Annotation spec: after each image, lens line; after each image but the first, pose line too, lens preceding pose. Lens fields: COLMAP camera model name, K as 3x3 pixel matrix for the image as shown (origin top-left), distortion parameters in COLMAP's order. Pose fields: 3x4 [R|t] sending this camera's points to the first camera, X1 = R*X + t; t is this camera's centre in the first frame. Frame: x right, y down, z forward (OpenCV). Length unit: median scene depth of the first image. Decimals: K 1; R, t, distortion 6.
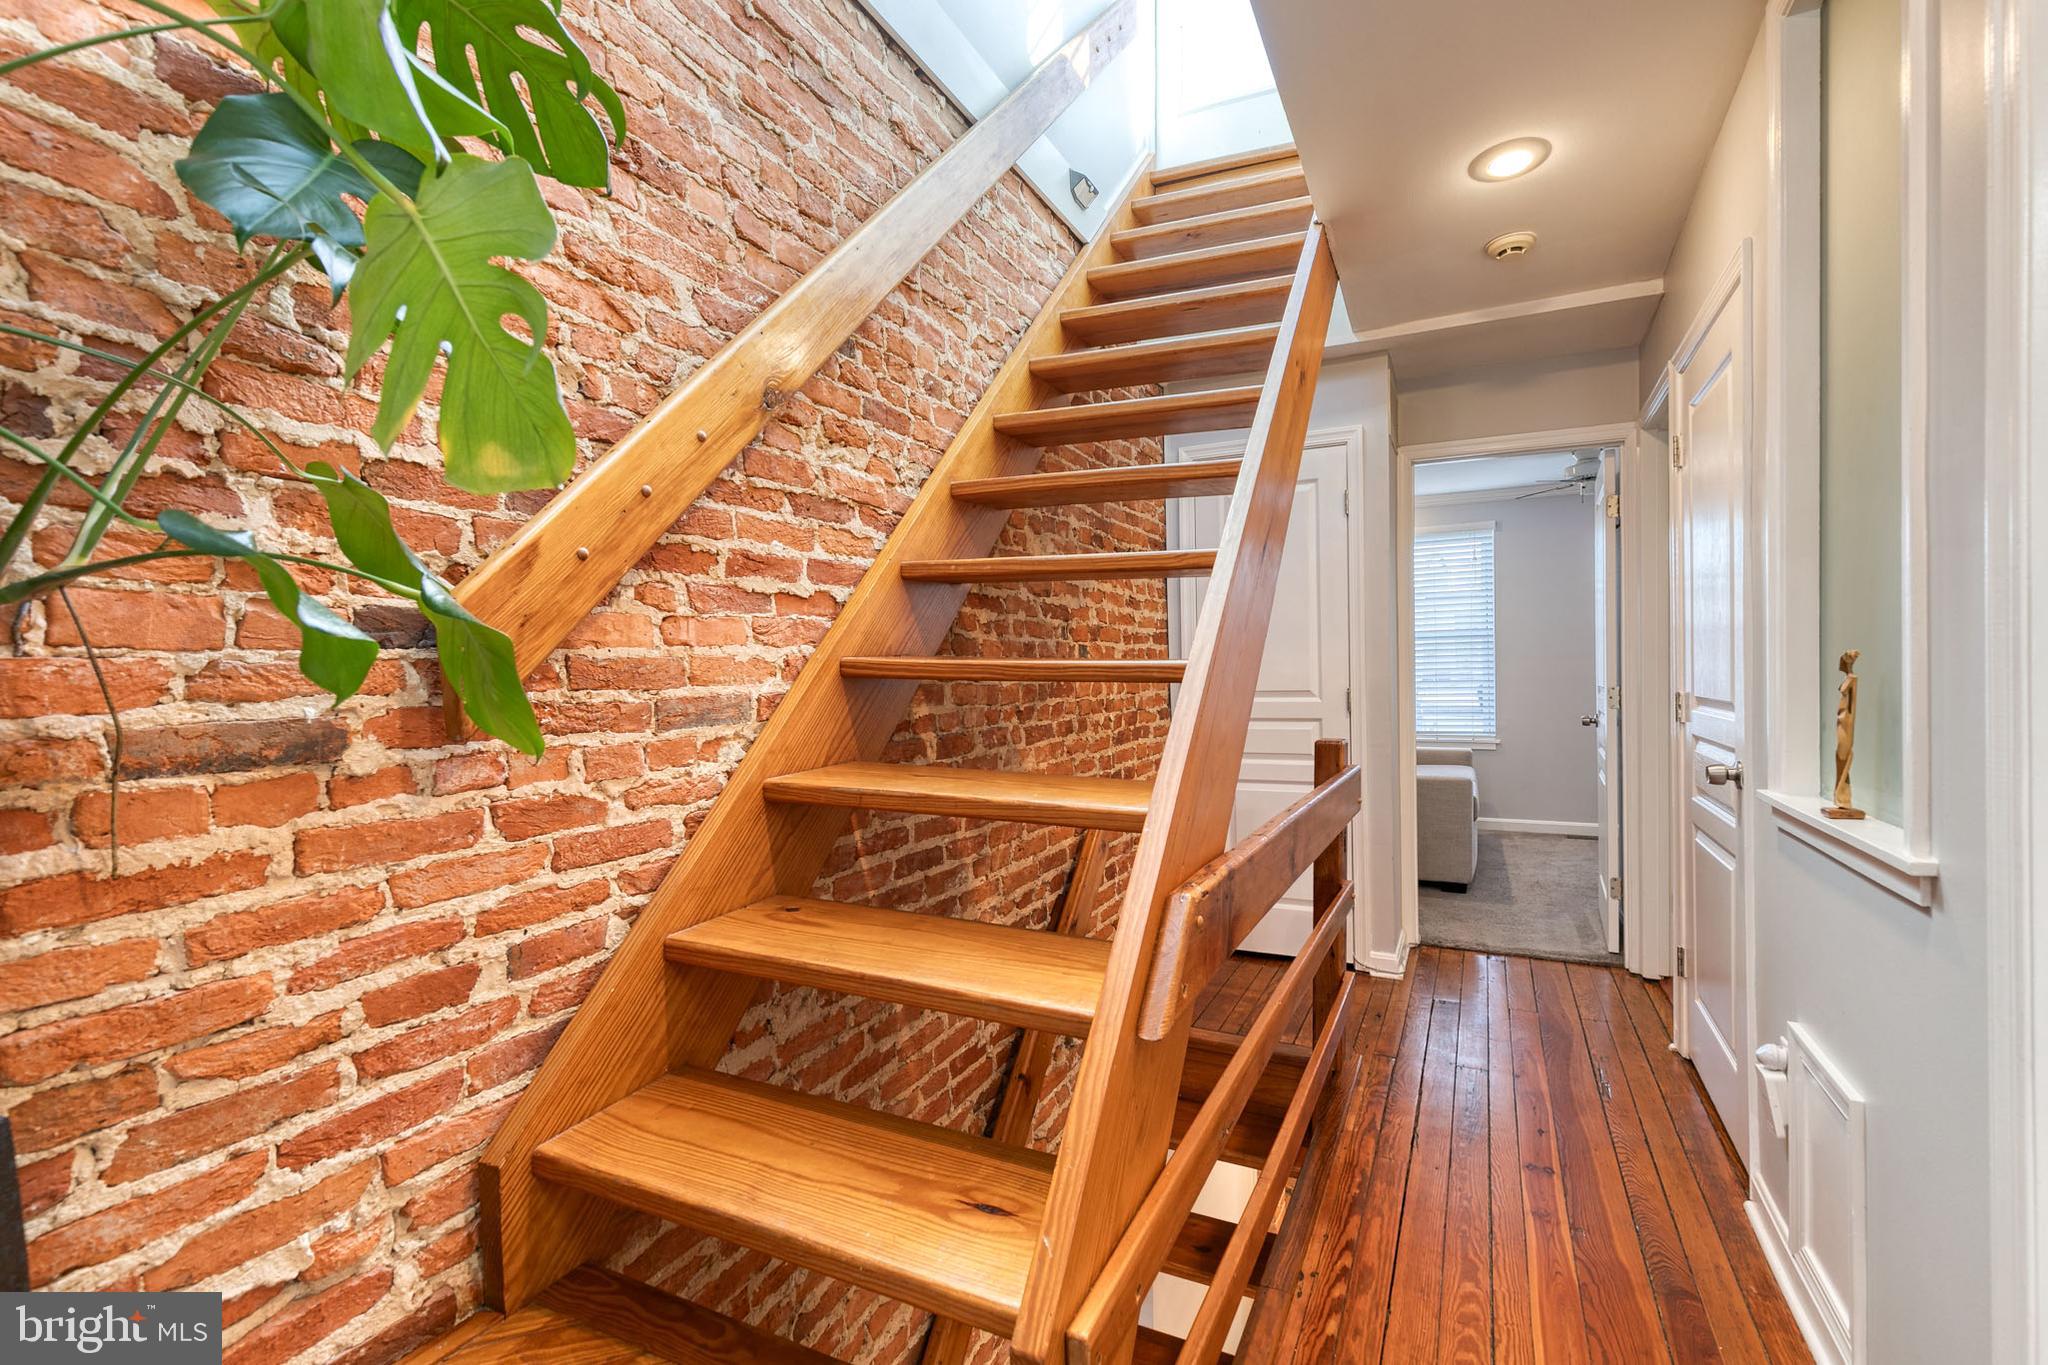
lens RADIAL K [[920.6, 0, 1040.9], [0, 920.6, 674.8], [0, 0, 1]] dist [0.004463, 0.000476]
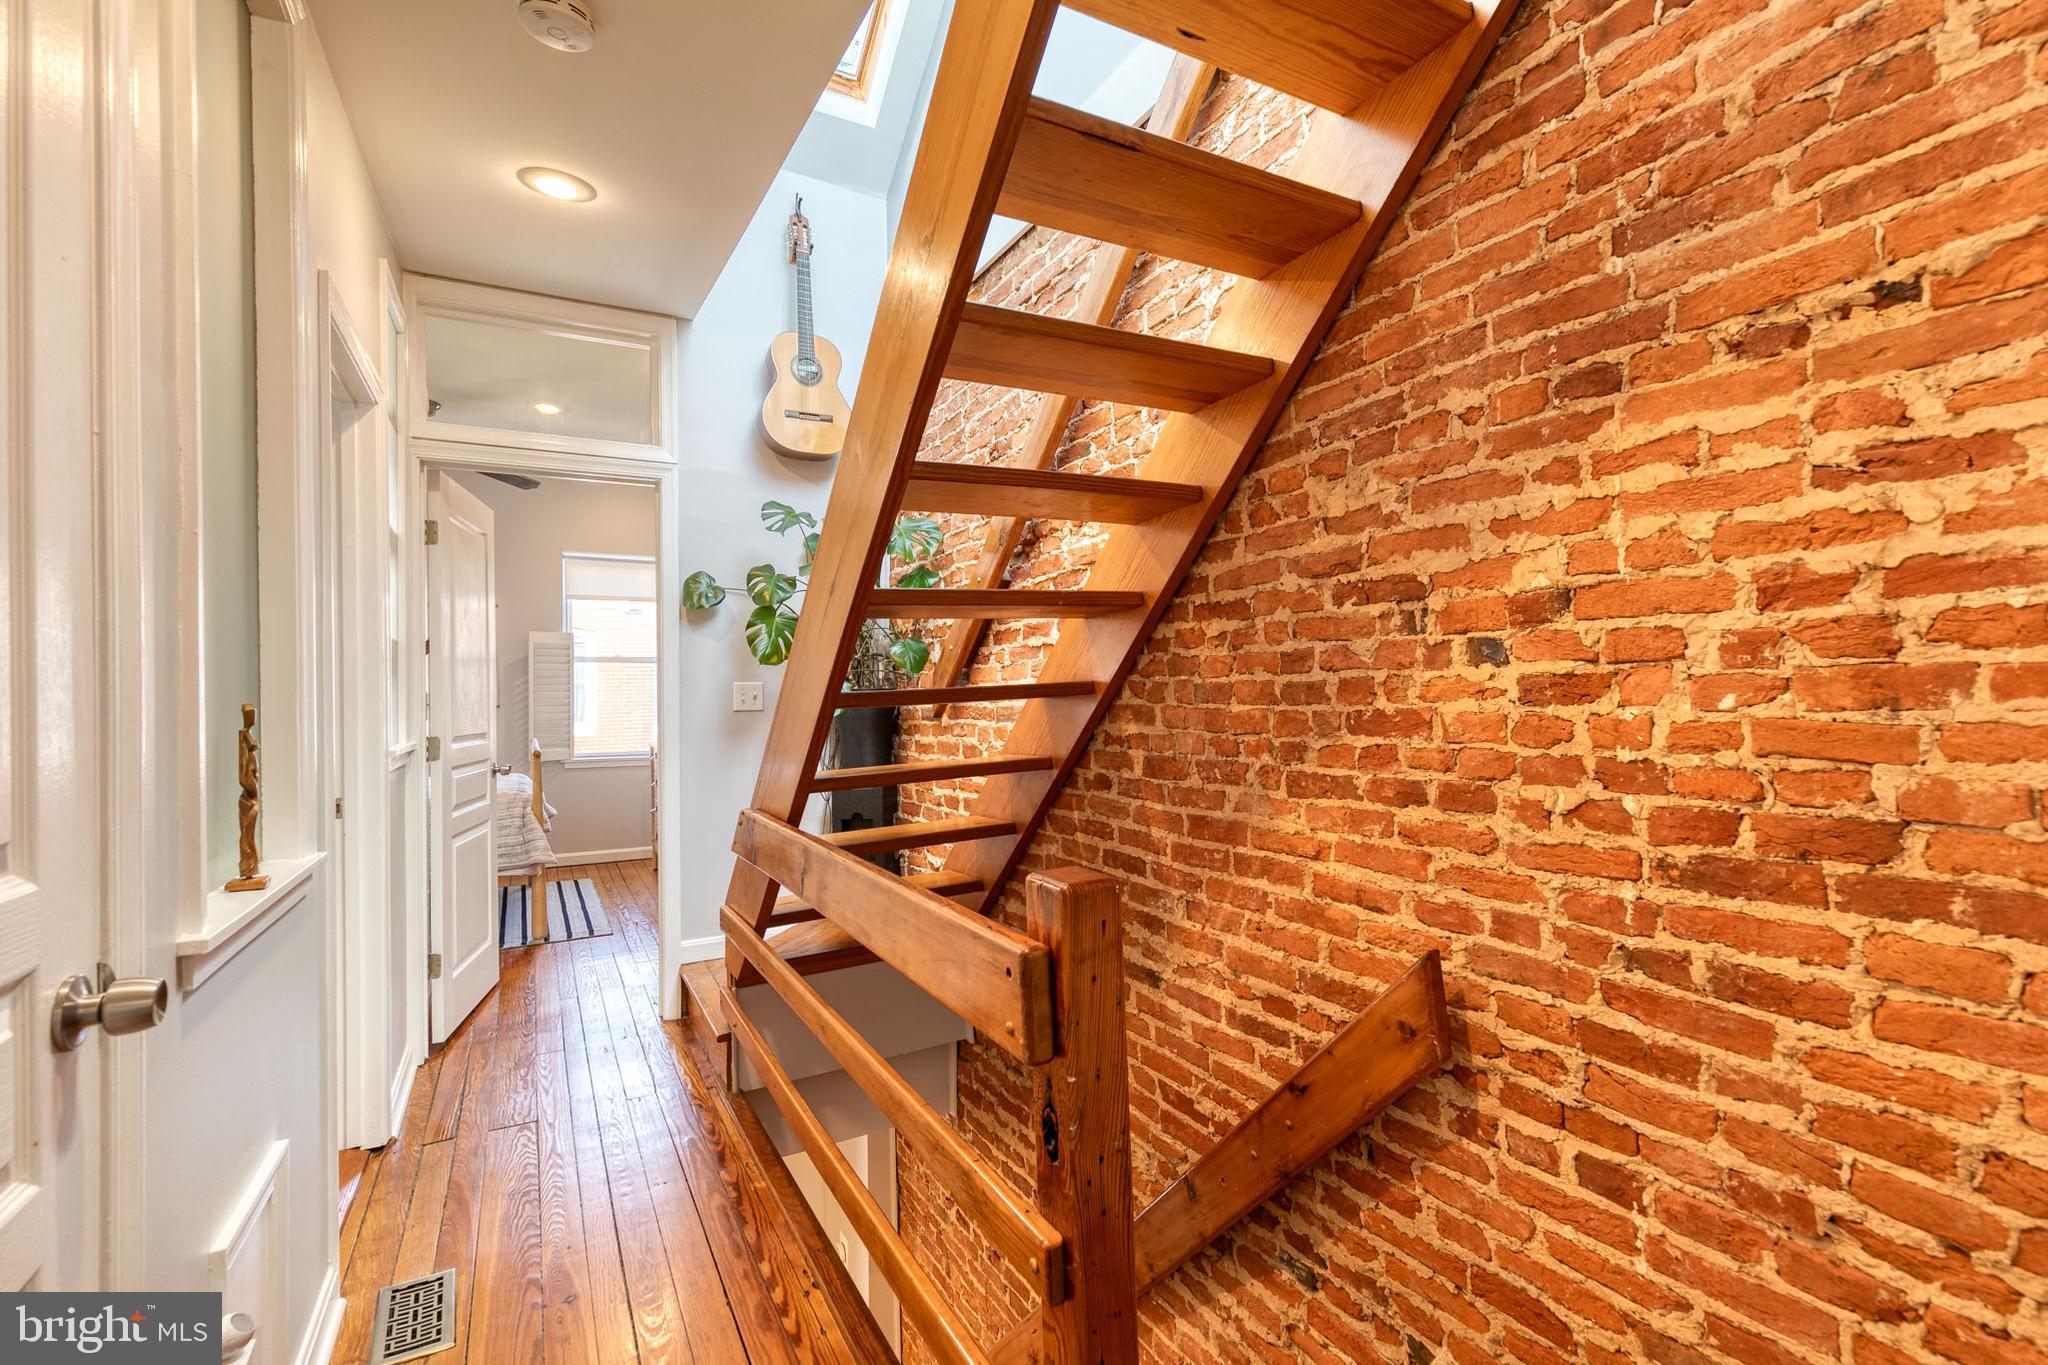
lens RADIAL K [[920.6, 0, 1040.9], [0, 920.6, 674.8], [0, 0, 1]] dist [0.004463, 0.000476]
pose [[-0.576171, 0.010532, -0.817262, 0.816524], [0.024421, 0.999692, -0.004335, -0.022864], [0.816965, -0.022456, -0.576250, 1.520236]]
